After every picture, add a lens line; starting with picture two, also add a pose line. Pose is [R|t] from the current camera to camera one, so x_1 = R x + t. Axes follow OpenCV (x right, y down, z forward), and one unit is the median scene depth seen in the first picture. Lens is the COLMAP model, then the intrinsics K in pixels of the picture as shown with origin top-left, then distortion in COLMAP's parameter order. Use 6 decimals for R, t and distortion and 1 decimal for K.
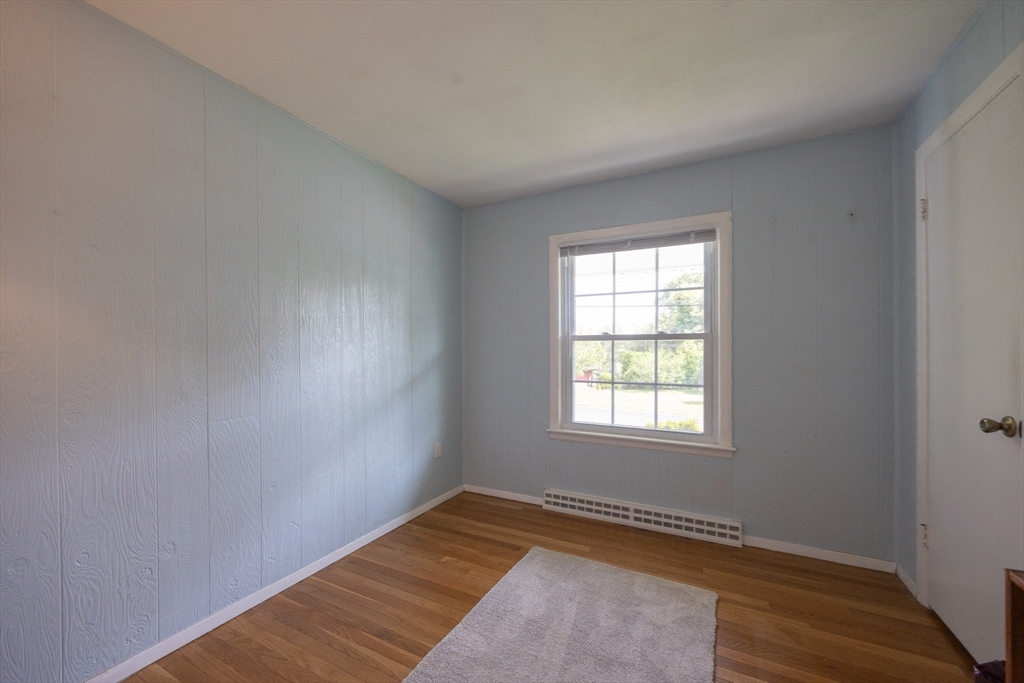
lens RADIAL K [[393.1, 0, 510.9], [0, 393.1, 340.5], [0, 0, 1]] dist [-0.000043, 0.000003]
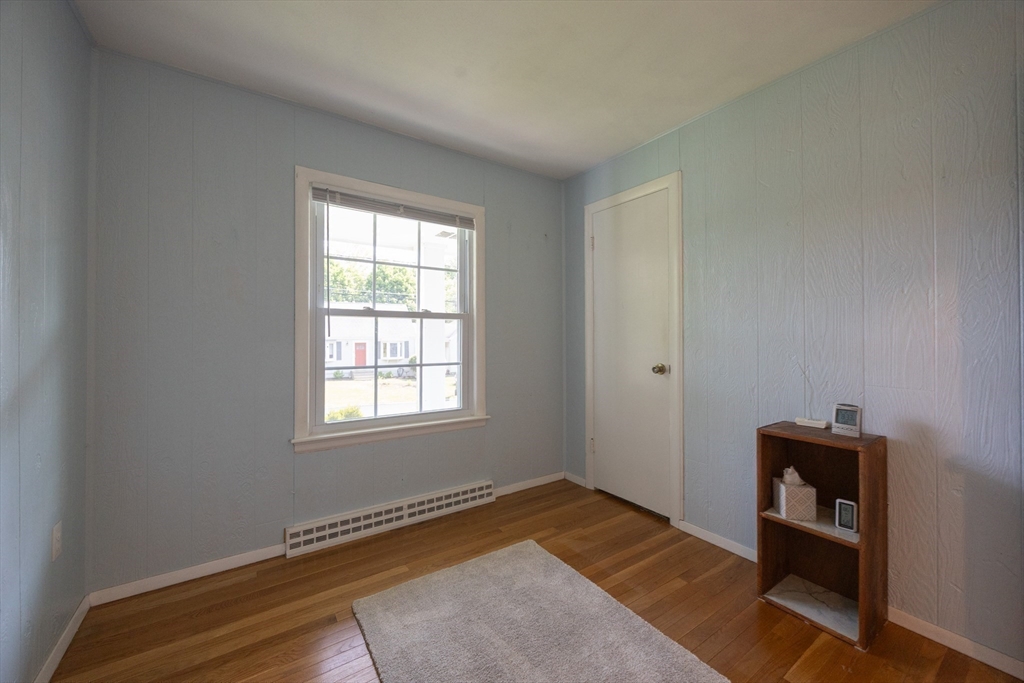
lens RADIAL K [[407.4, 0, 509.0], [0, 407.4, 323.2], [0, 0, 1]] dist [-0.000892, 0.000253]
pose [[0.466757, 0.031490, 0.883825, -0.420410], [-0.022706, 0.999463, -0.023619, 0.030127], [-0.884094, -0.009044, 0.467222, 0.369427]]
